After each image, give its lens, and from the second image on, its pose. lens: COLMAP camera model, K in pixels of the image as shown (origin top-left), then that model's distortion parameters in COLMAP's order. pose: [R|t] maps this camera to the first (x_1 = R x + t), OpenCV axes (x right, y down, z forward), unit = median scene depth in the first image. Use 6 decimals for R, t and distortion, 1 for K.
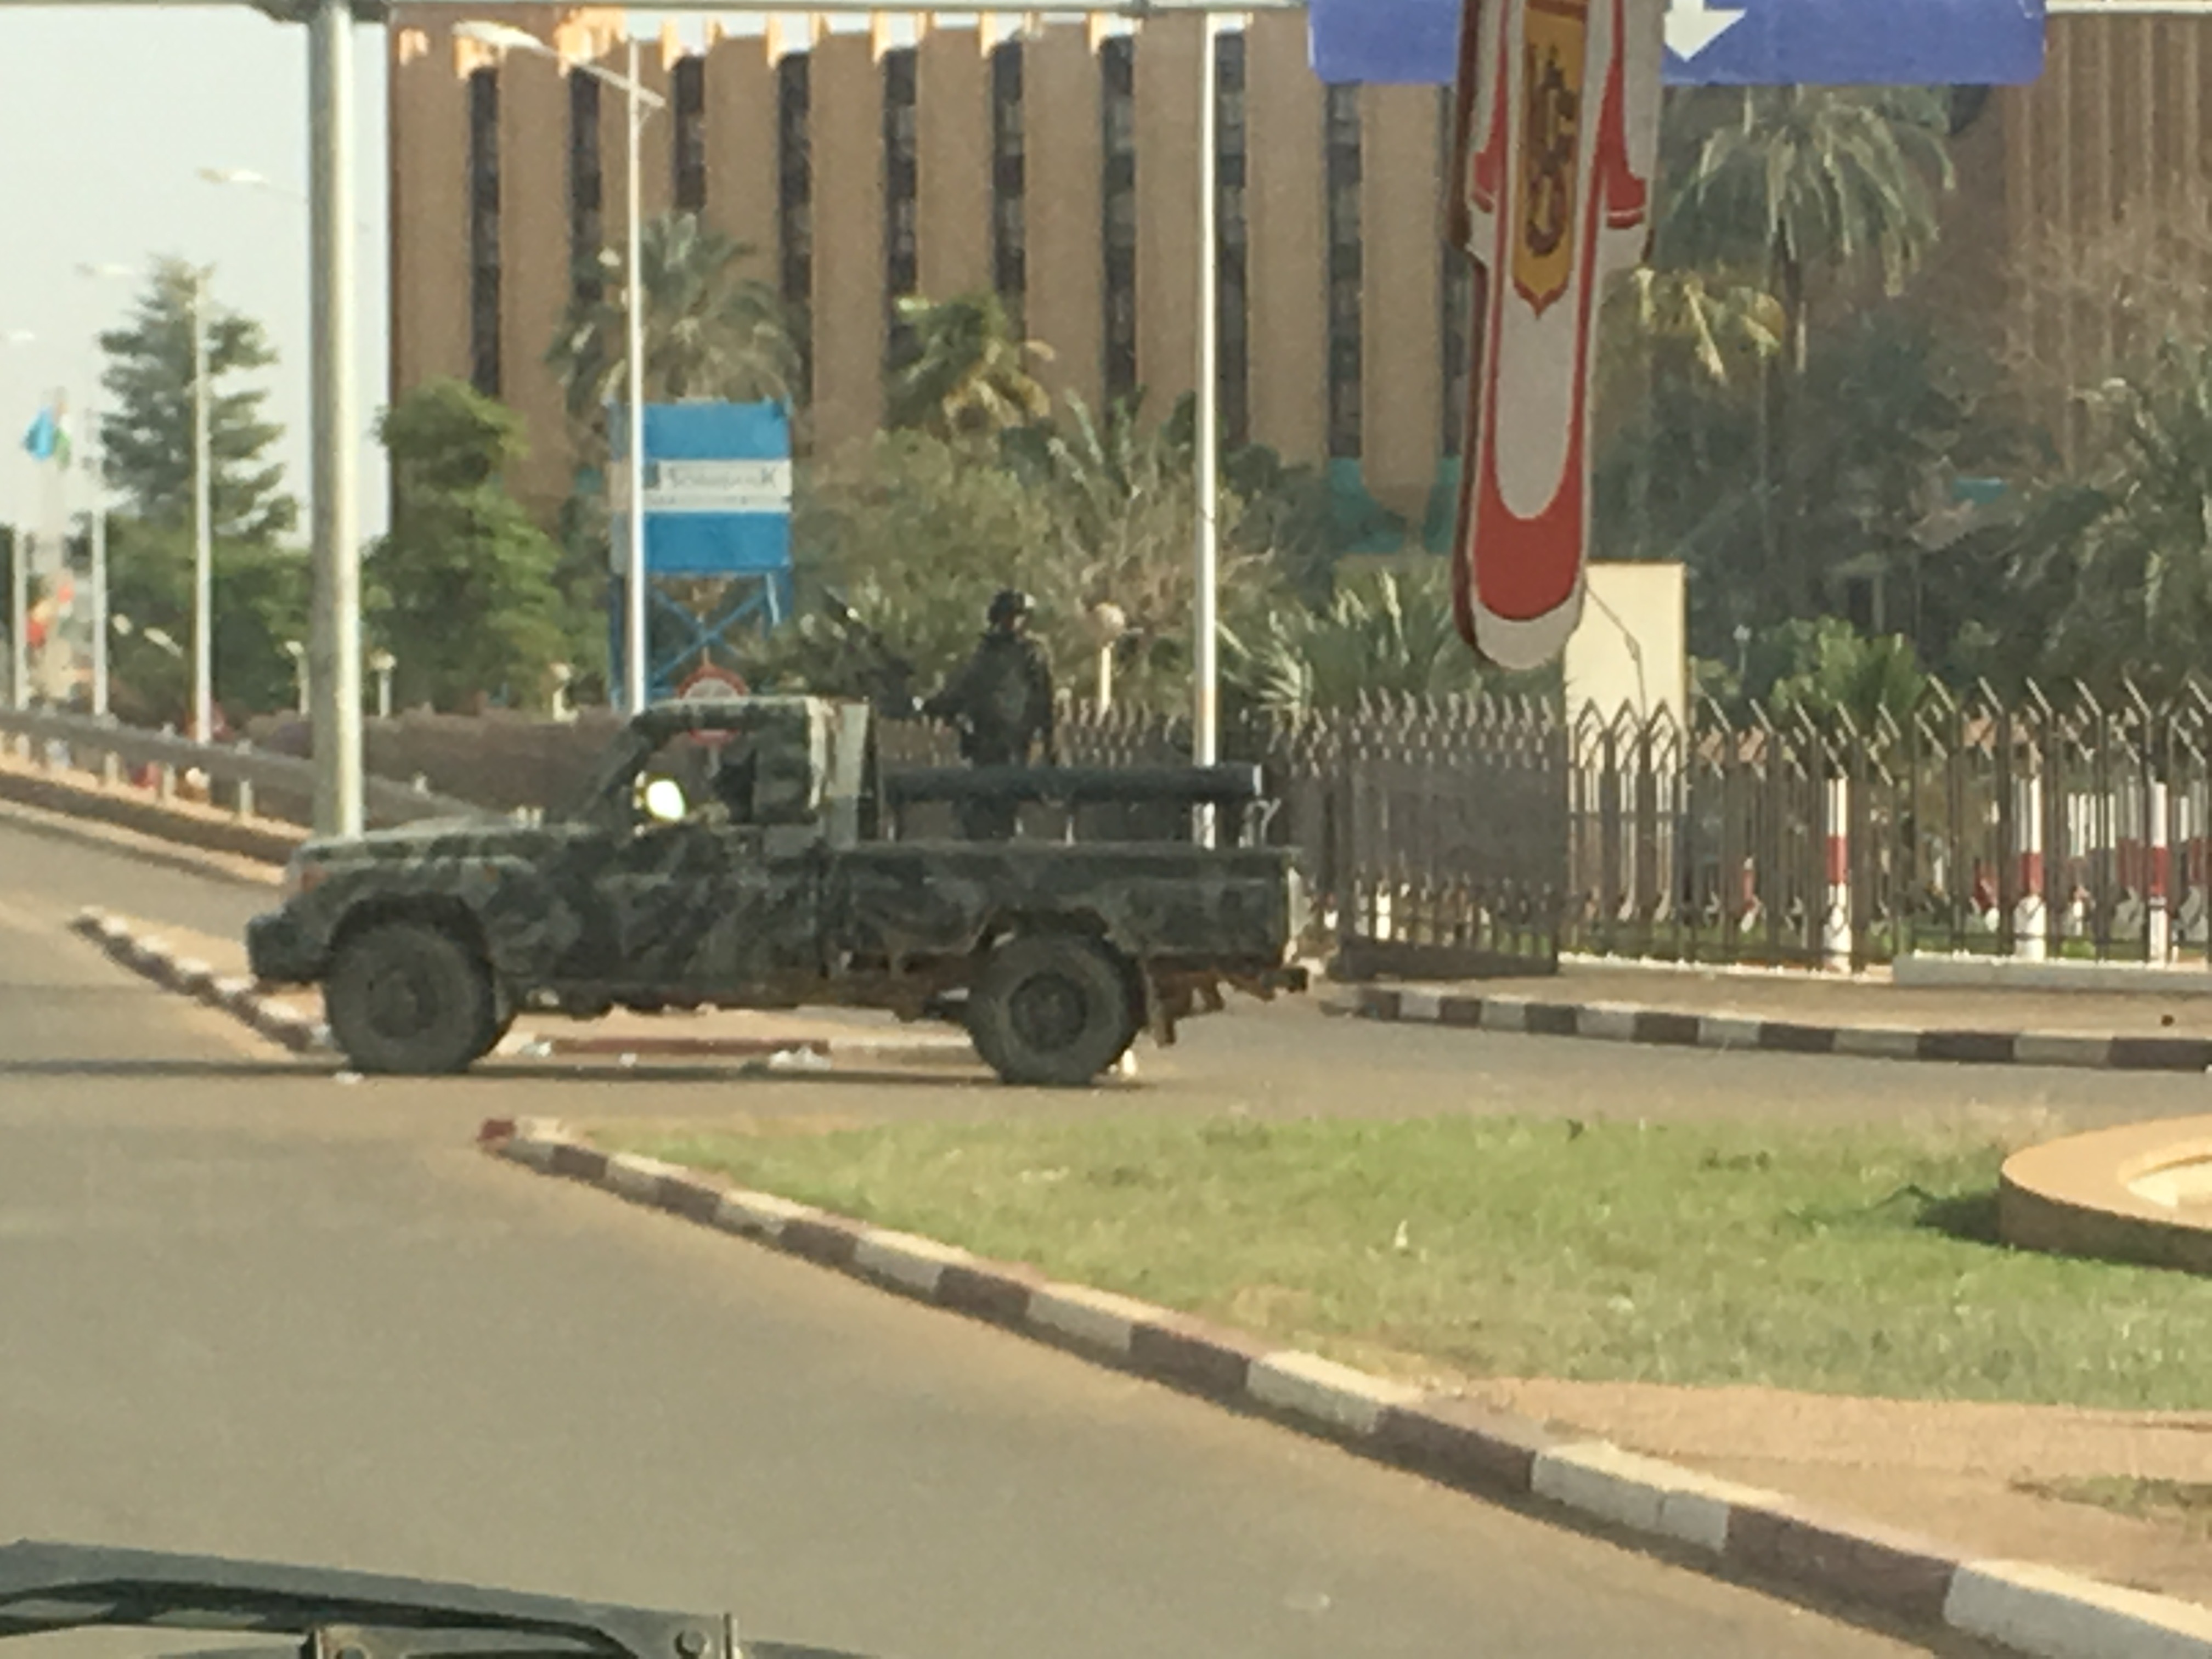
lens RADIAL K [[9415.1, 0, 1106.0], [0, 9415.1, 829.5], [0, 0, 1]] dist [-0.036702, 7.478039]
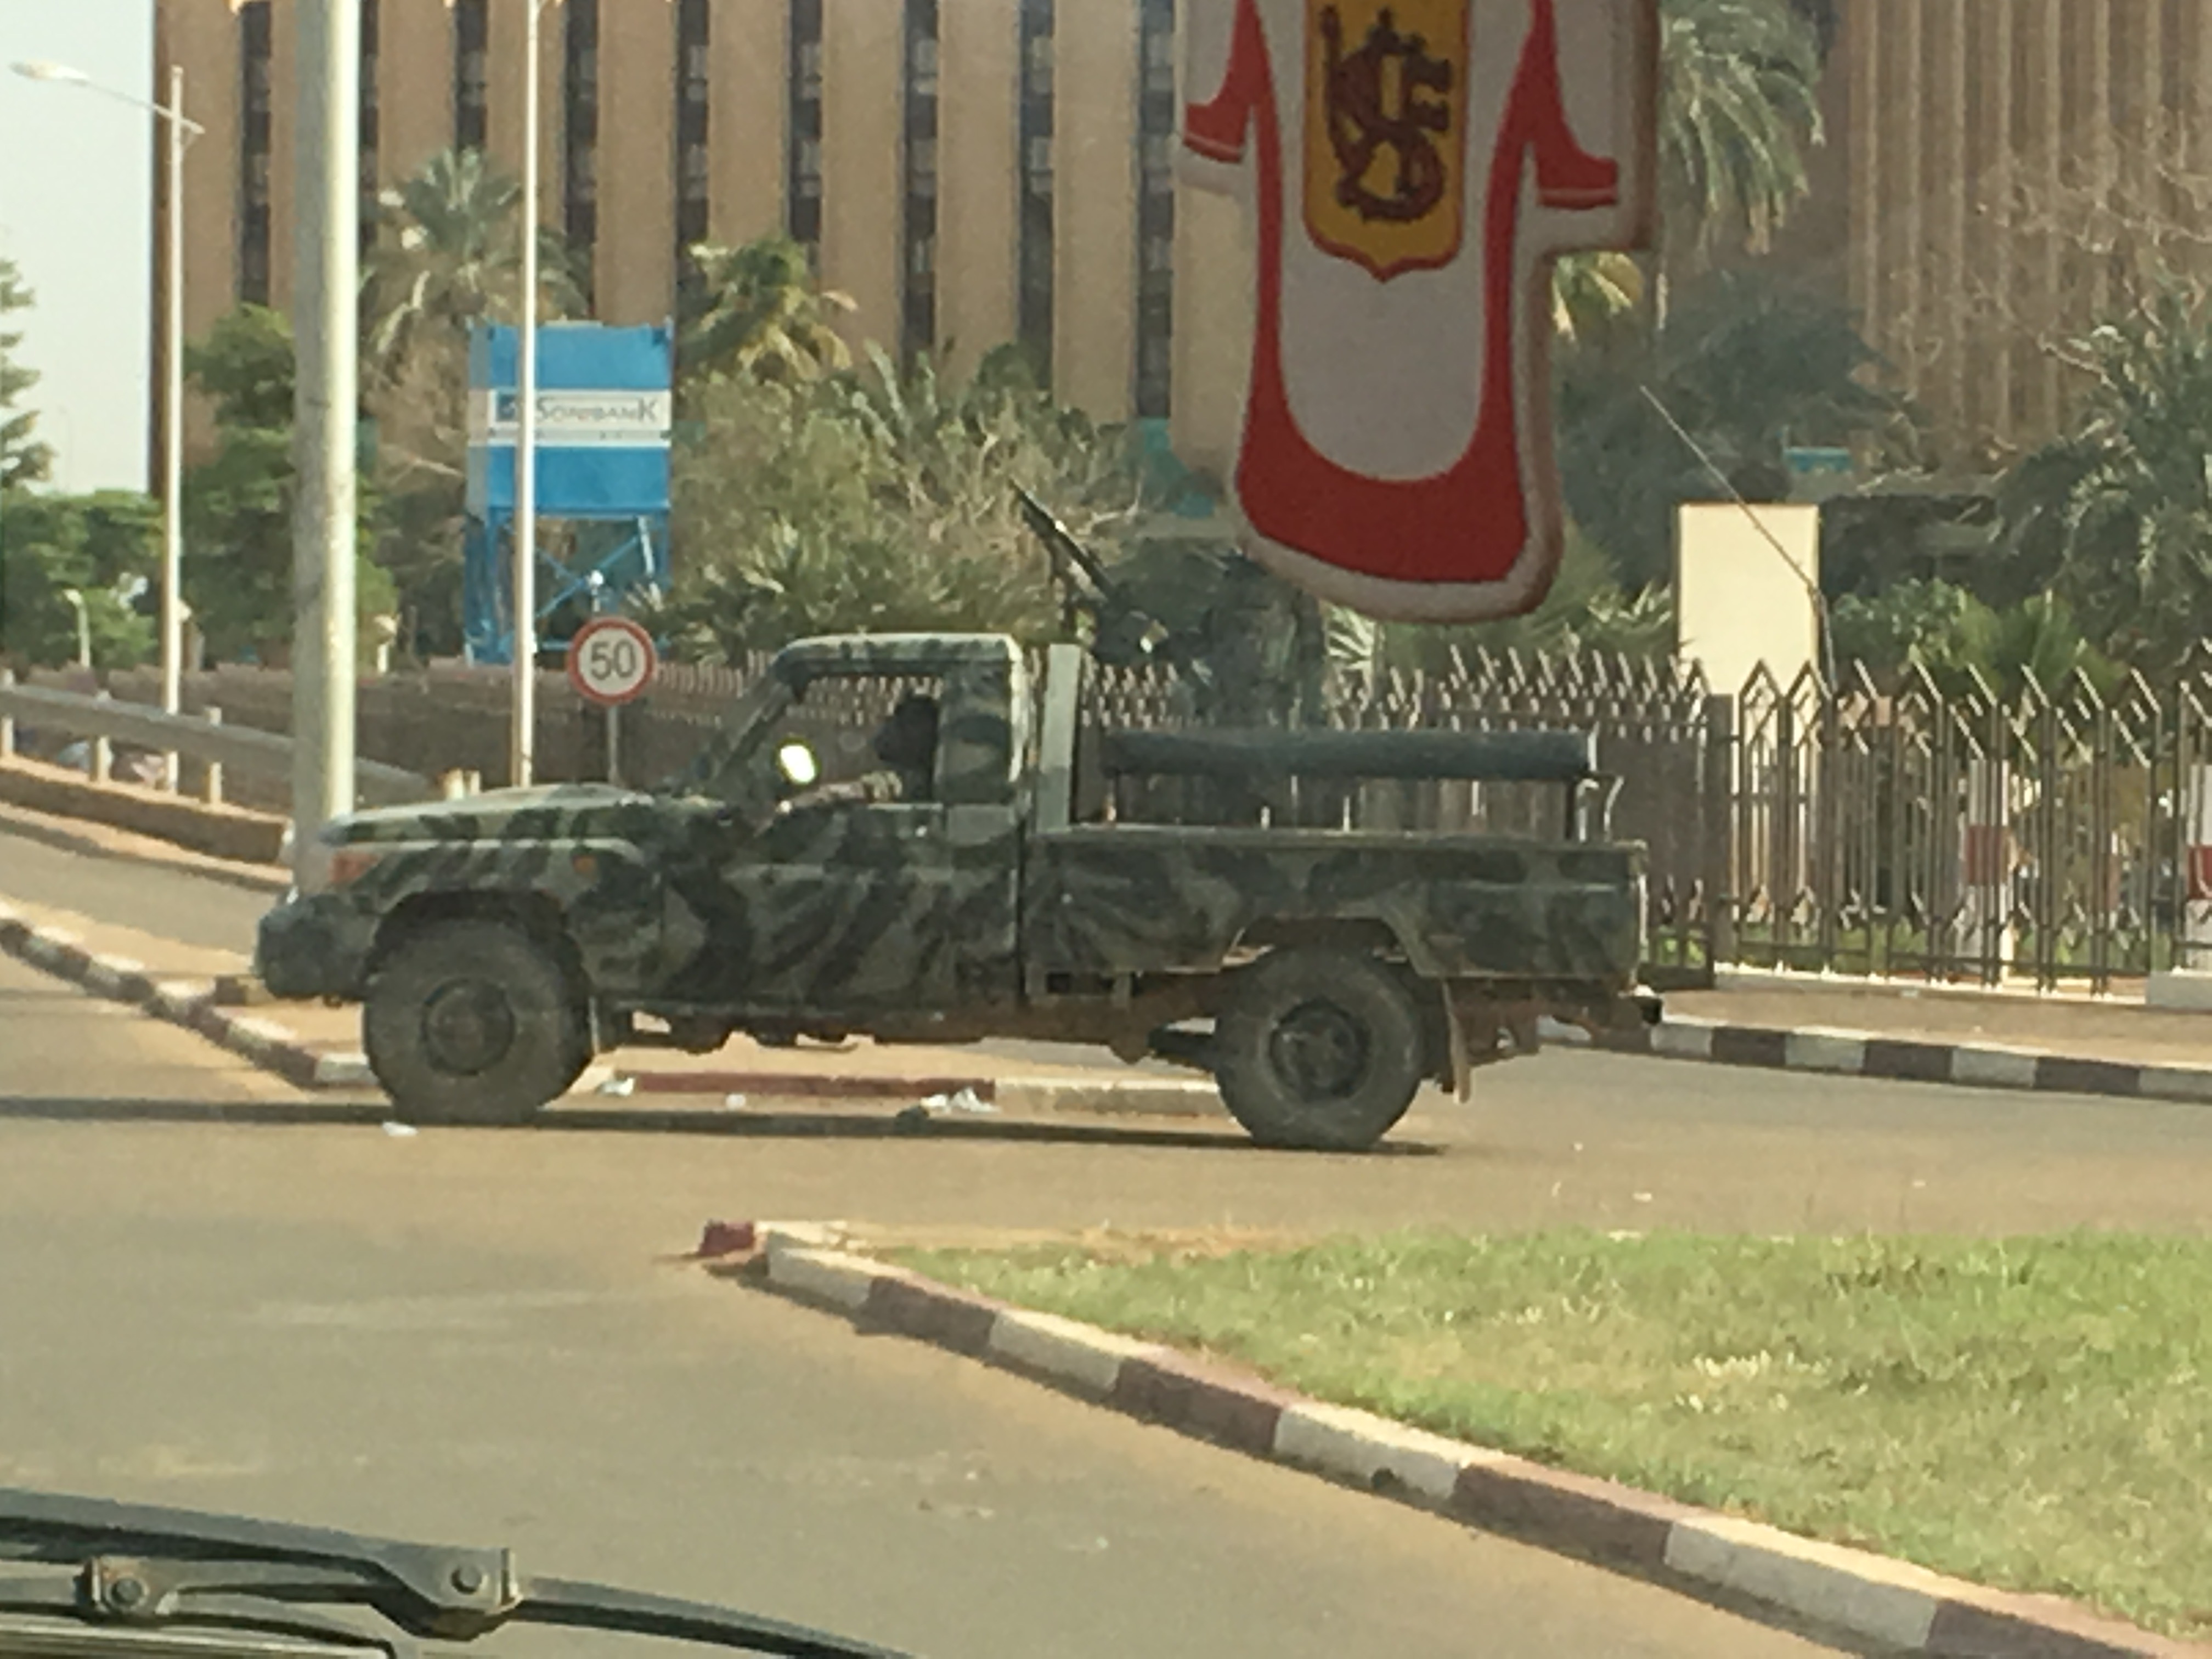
lens RADIAL K [[9415.1, 0, 1106.0], [0, 9415.1, 829.5], [0, 0, 1]] dist [-0.036702, 7.478039]
pose [[0.999475, 0.013228, 0.029591, -0.029837], [-0.013319, 0.999907, 0.002875, -0.000388], [-0.029550, -0.003268, 0.999558, 0.154690]]
